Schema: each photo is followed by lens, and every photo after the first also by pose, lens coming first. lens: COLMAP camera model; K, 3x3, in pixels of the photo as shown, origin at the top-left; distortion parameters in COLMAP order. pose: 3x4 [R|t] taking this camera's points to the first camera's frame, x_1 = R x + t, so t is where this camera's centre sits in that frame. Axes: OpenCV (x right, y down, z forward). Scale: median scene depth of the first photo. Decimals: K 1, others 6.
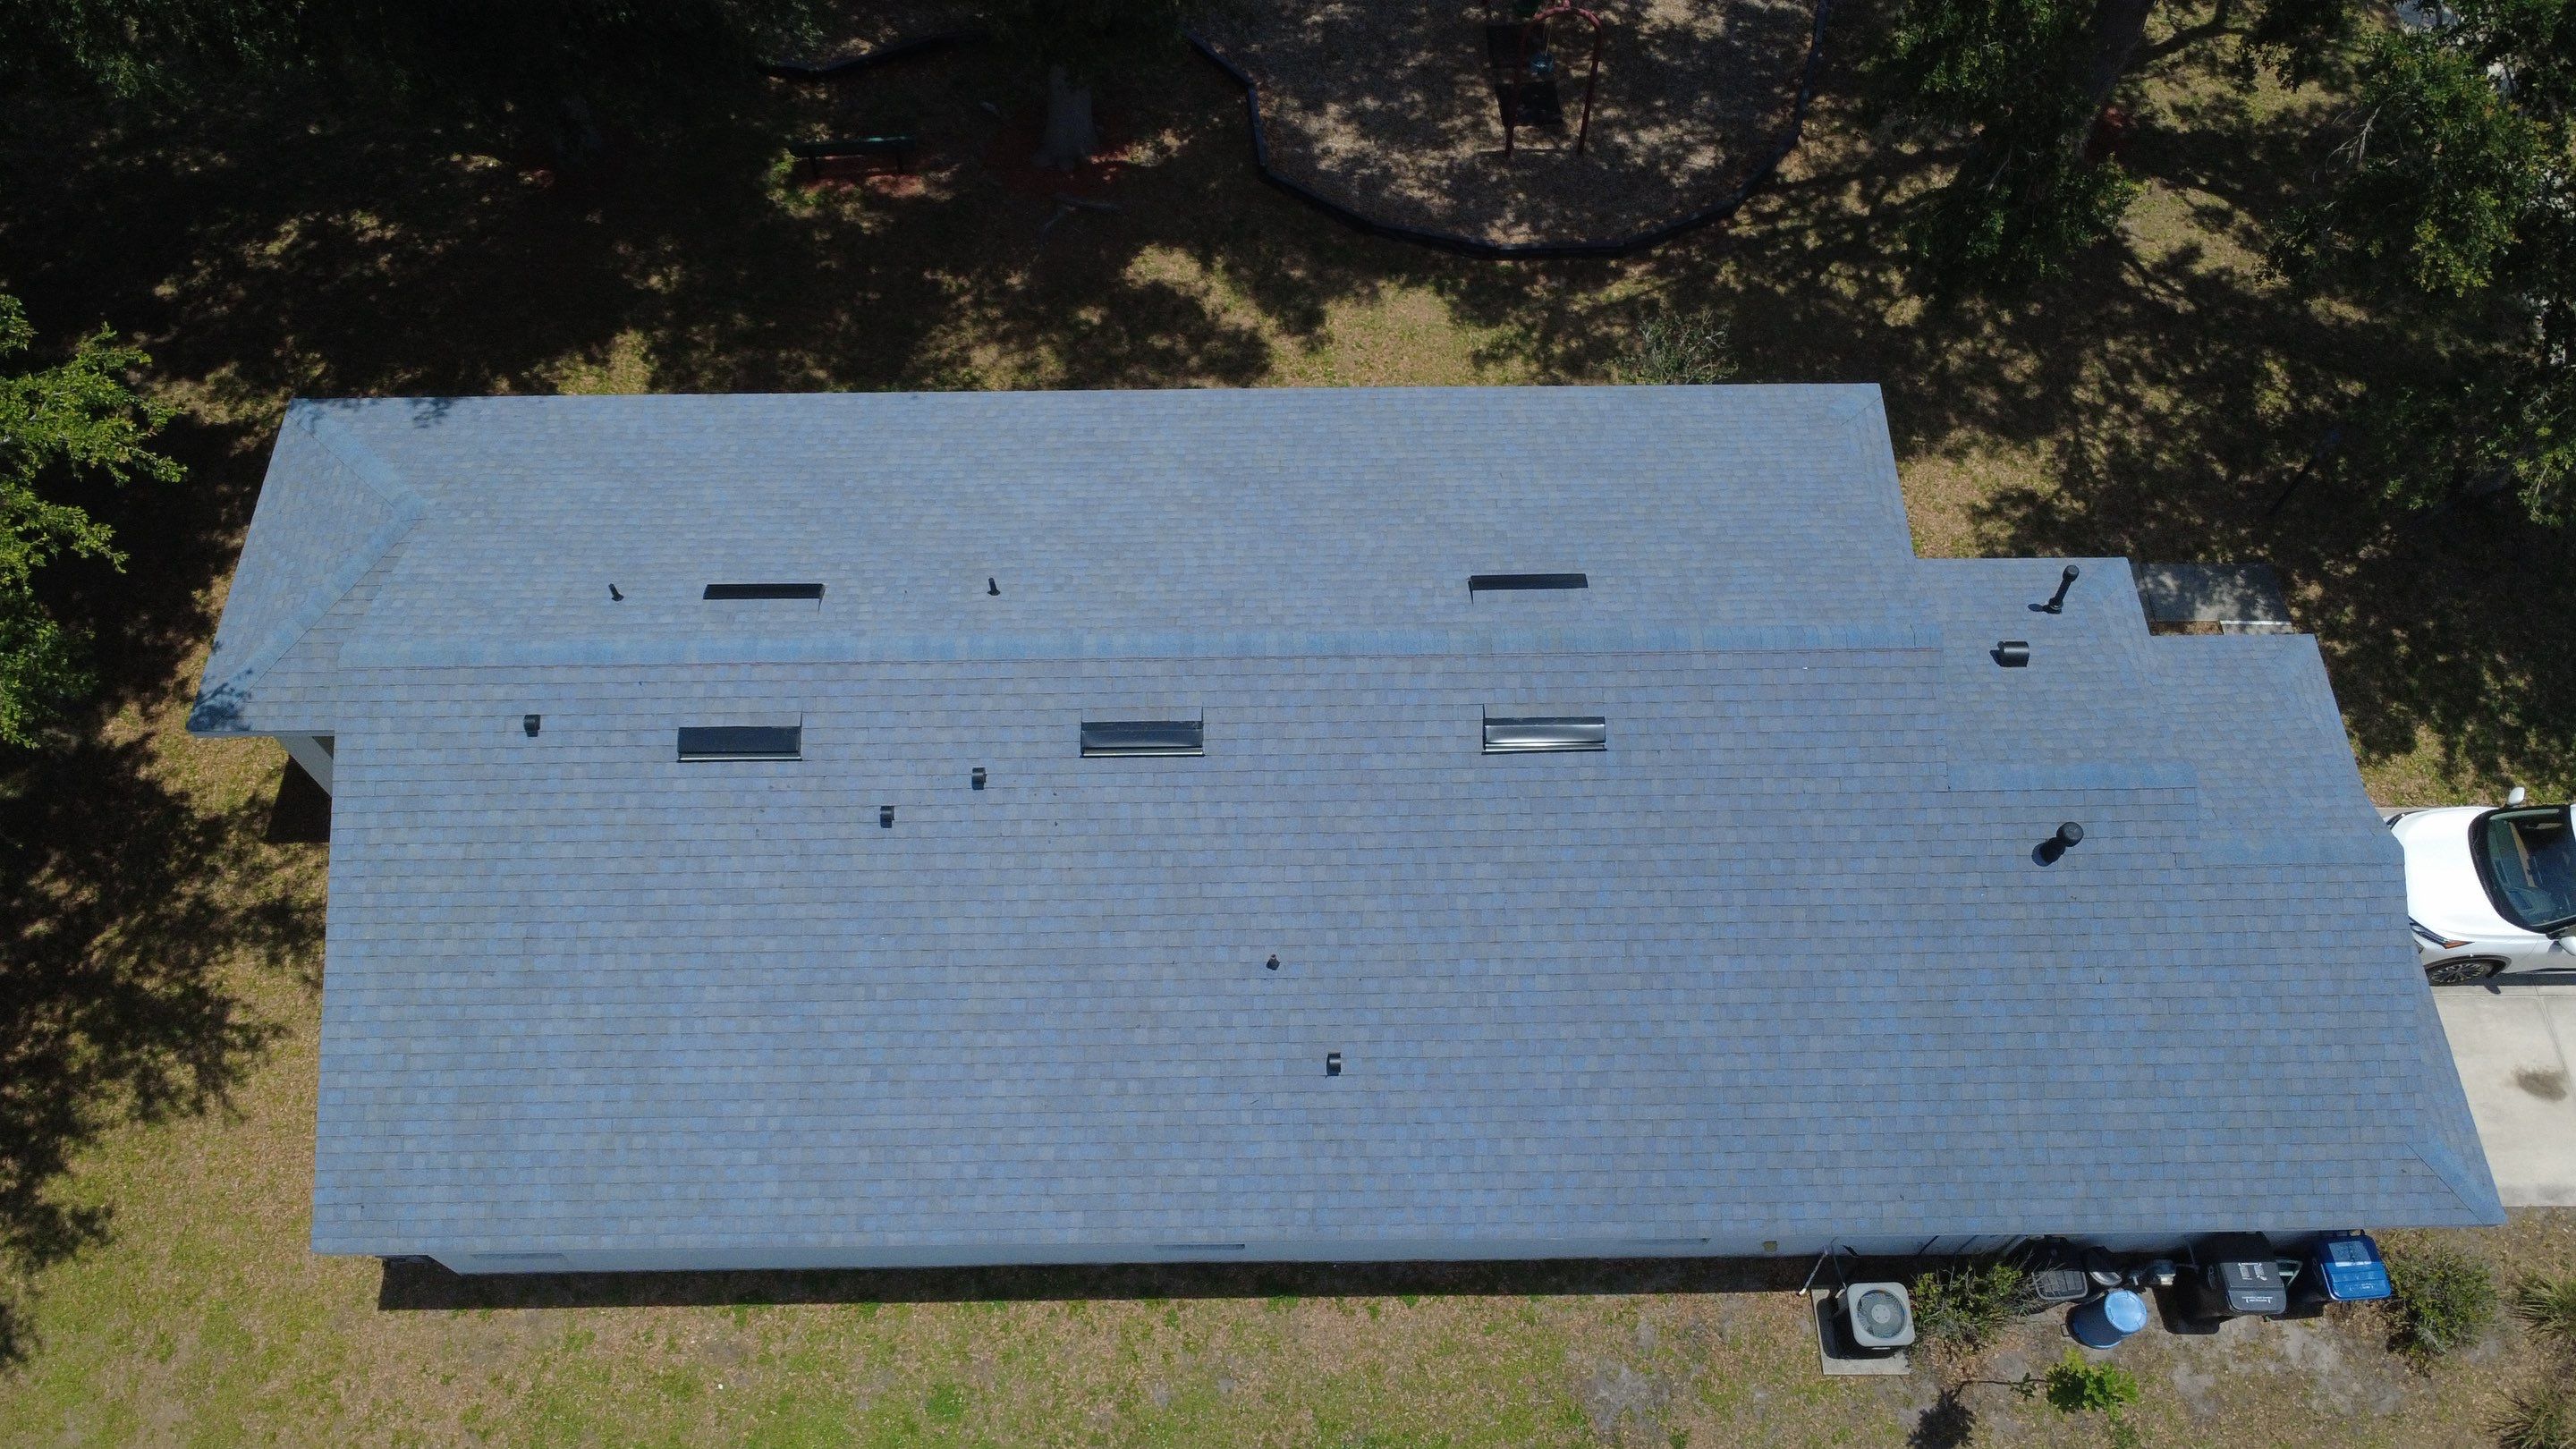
lens RADIAL K [[1884.5, 0, 1282.7], [0, 1884.5, 715.0], [0, 0, 1]] dist [0.010383, -0.017718]
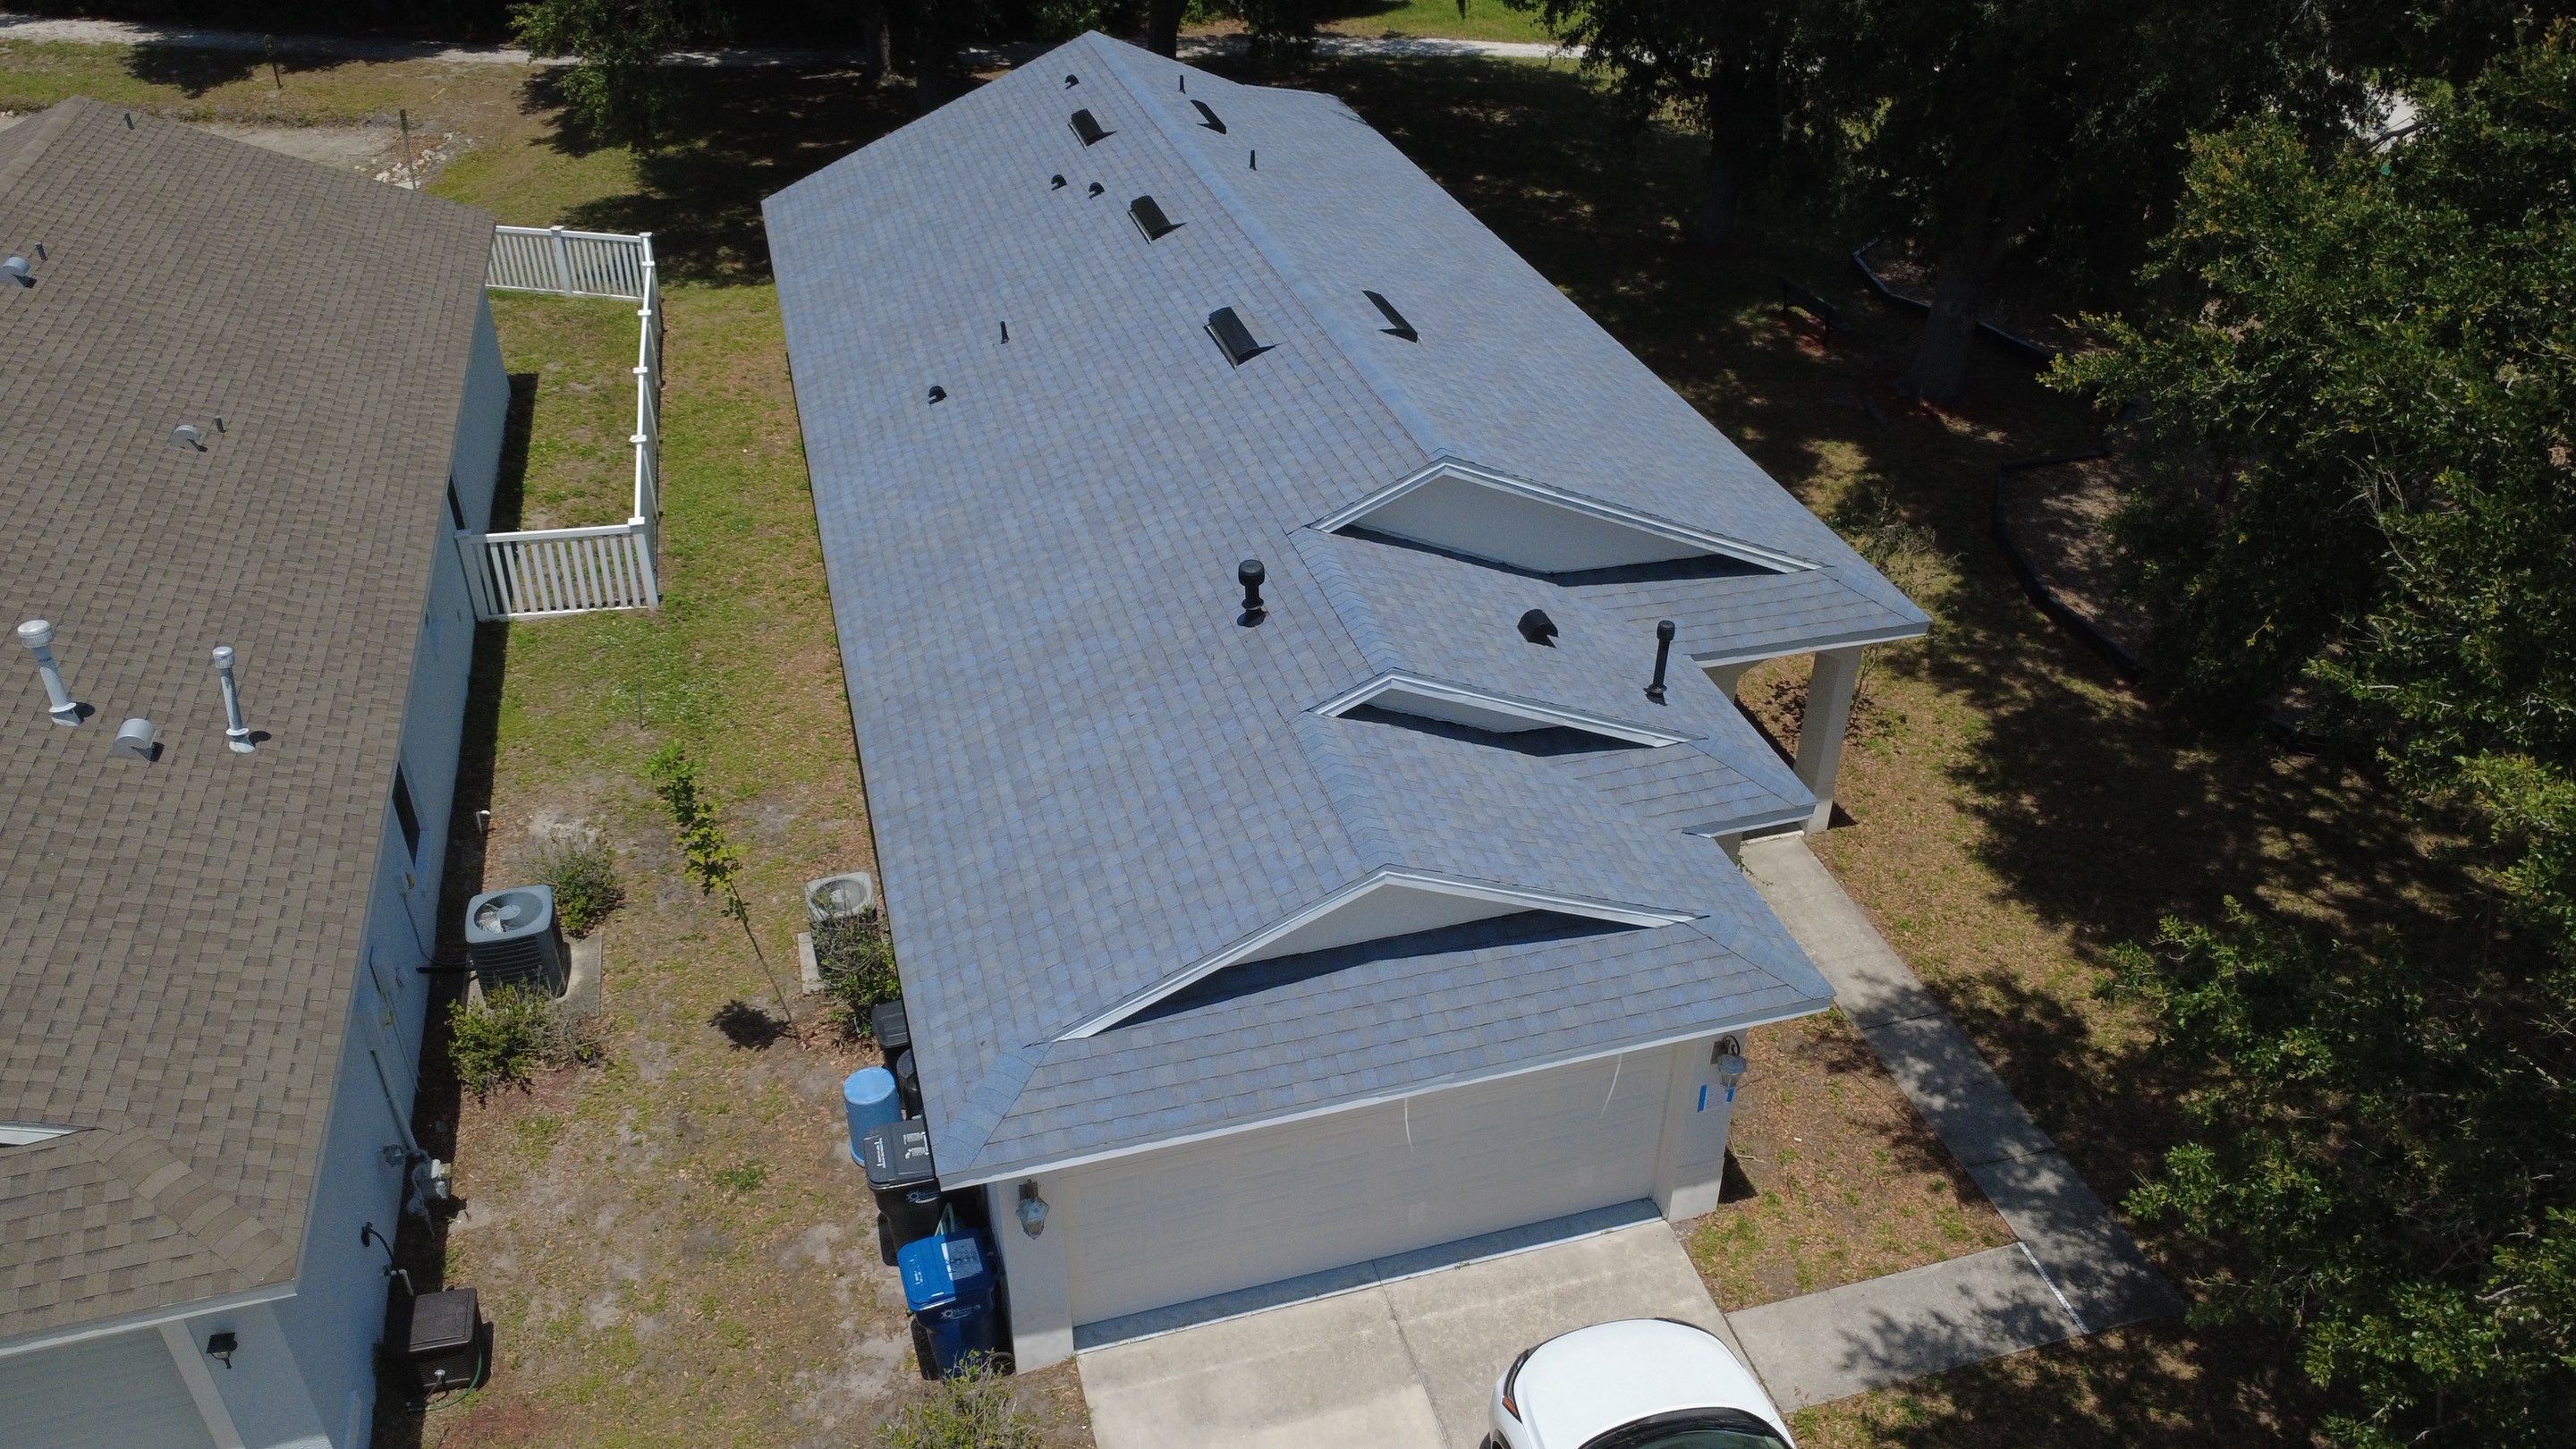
lens RADIAL K [[1884.5, 0, 1291.8], [0, 1884.5, 718.7], [0, 0, 1]] dist [0.010383, -0.017718]
pose [[0.271076, 0.533058, -0.801478, 0.860569], [-0.840613, 0.536740, 0.072670, 0.015348], [0.468922, 0.654033, 0.593593, 0.404862]]
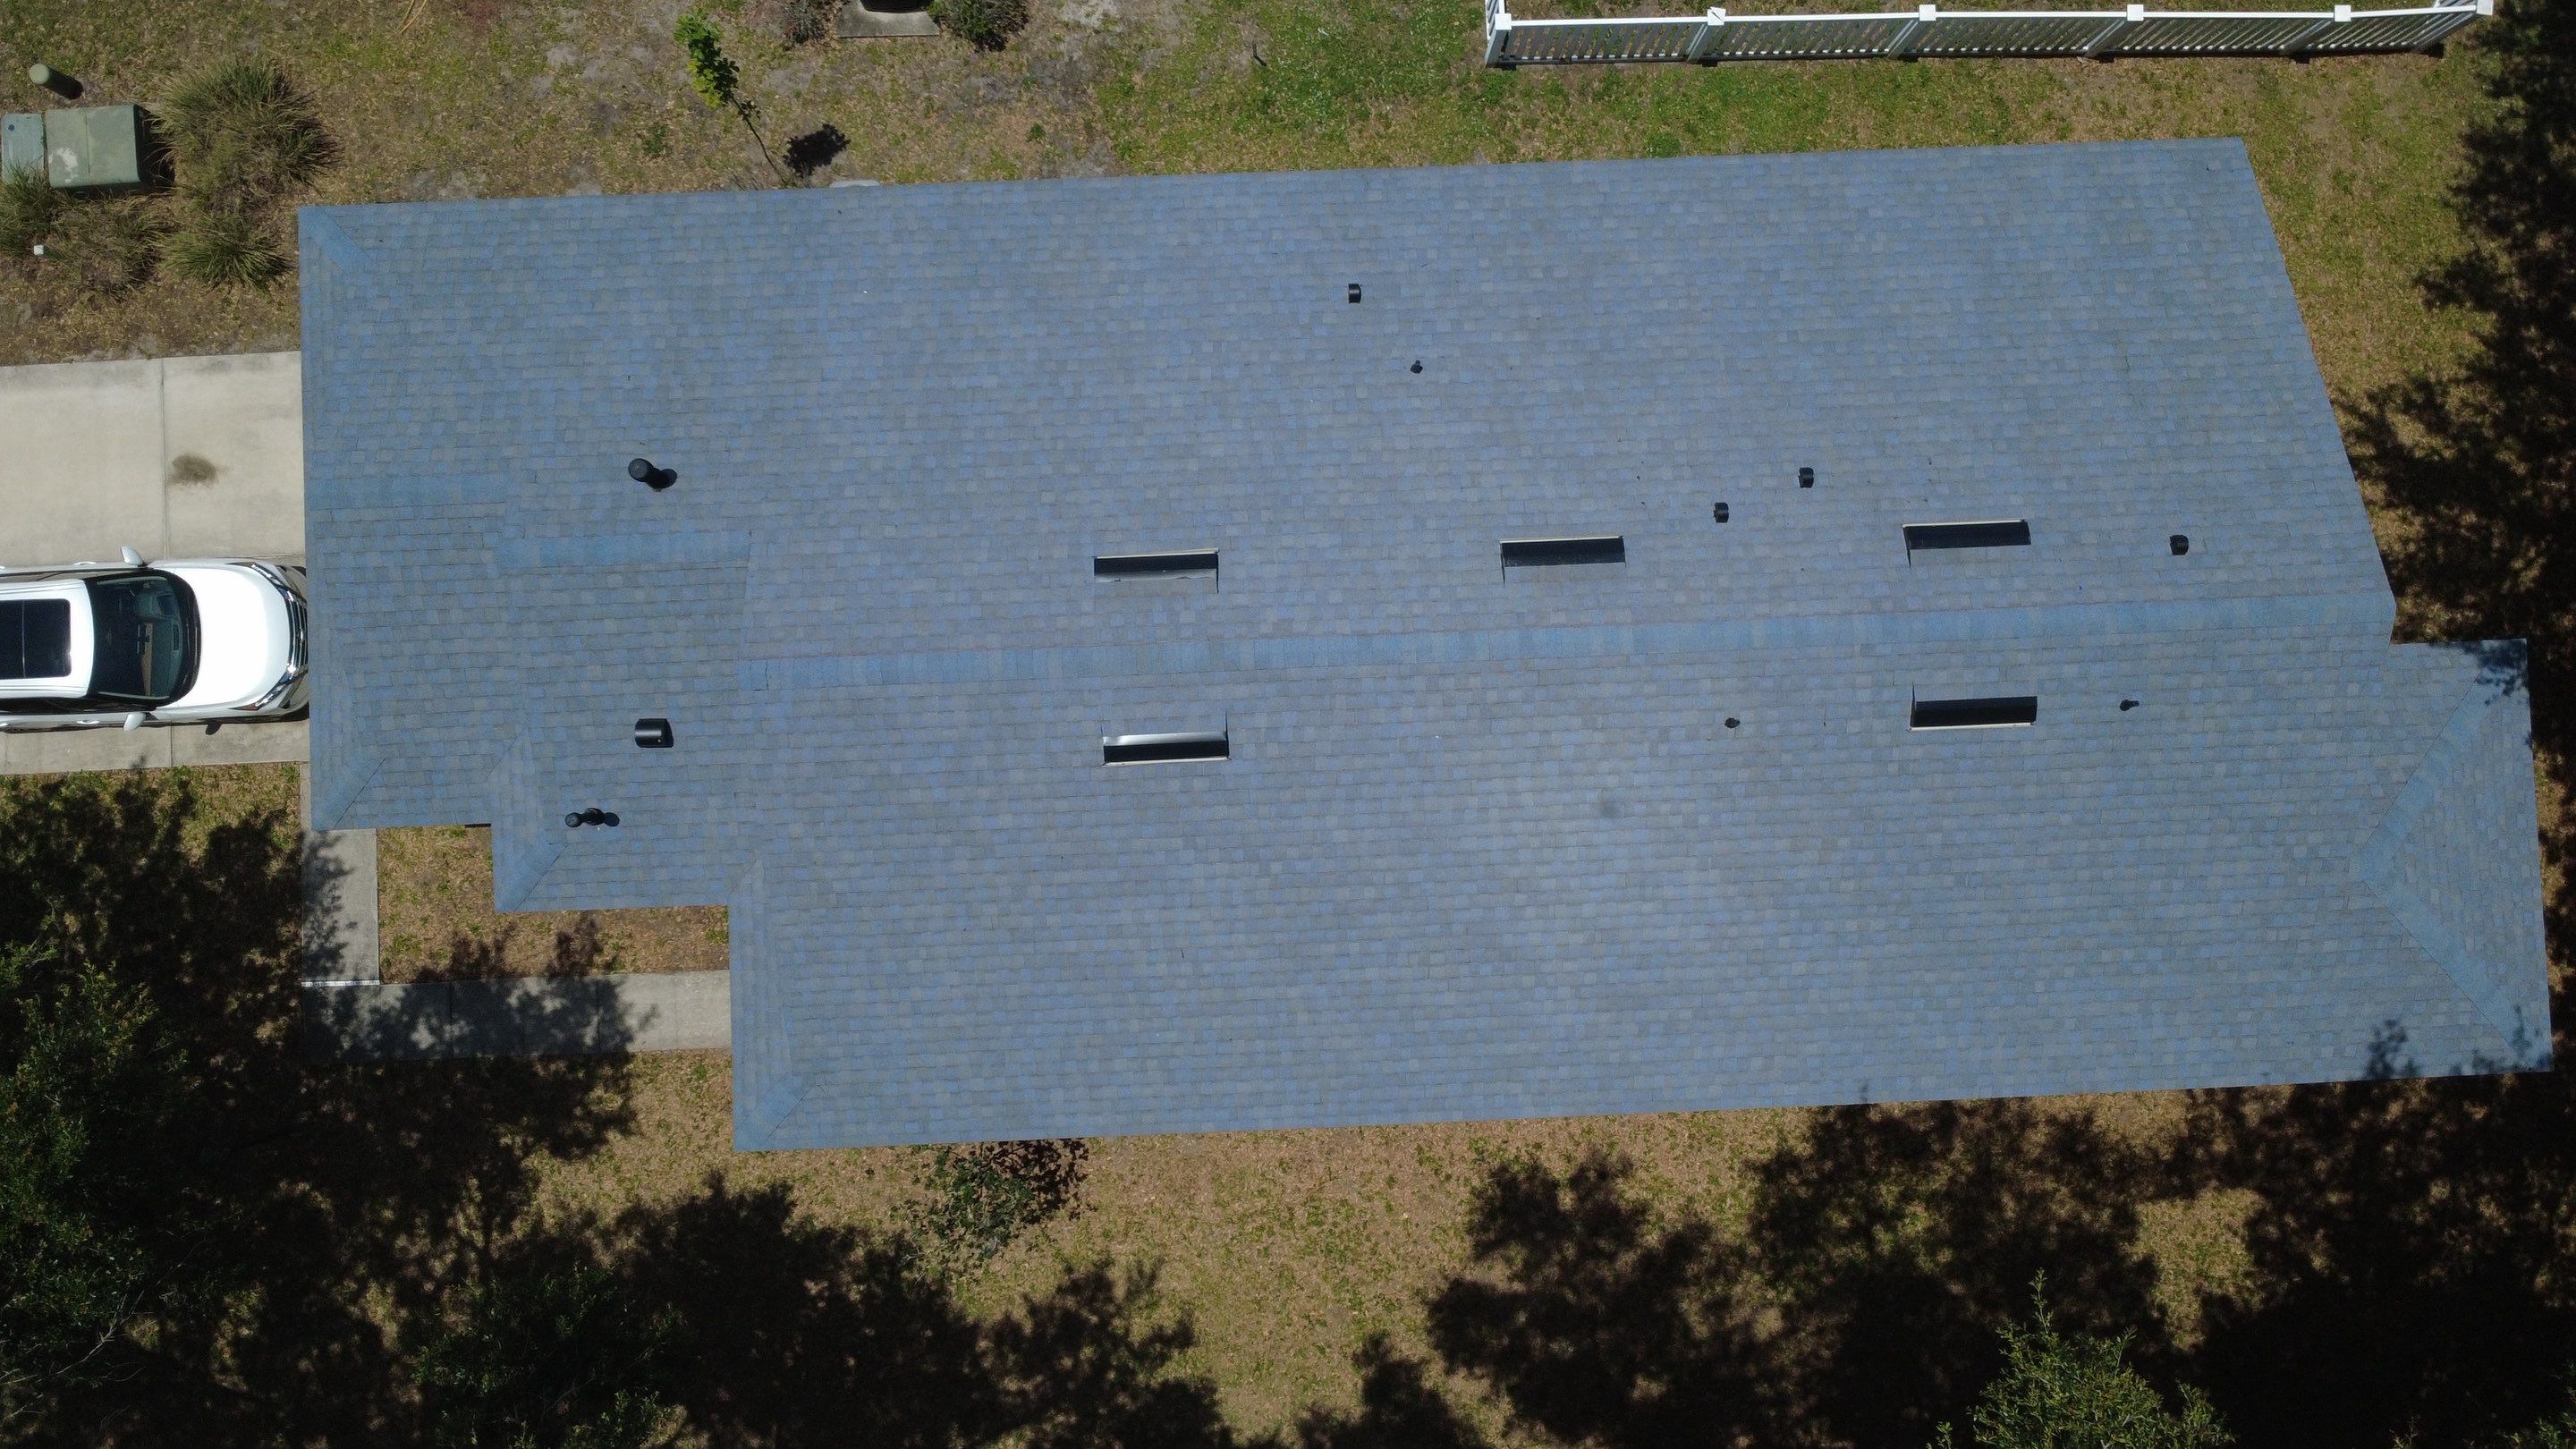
lens RADIAL K [[1884.5, 0, 1295.9], [0, 1884.5, 726.3], [0, 0, 1]] dist [0.010383, -0.017718]
pose [[-0.999375, 0.030555, -0.017786, 0.066347], [-0.035346, -0.852178, 0.522057, -0.445281], [0.000795, 0.522359, 0.852725, 0.156989]]
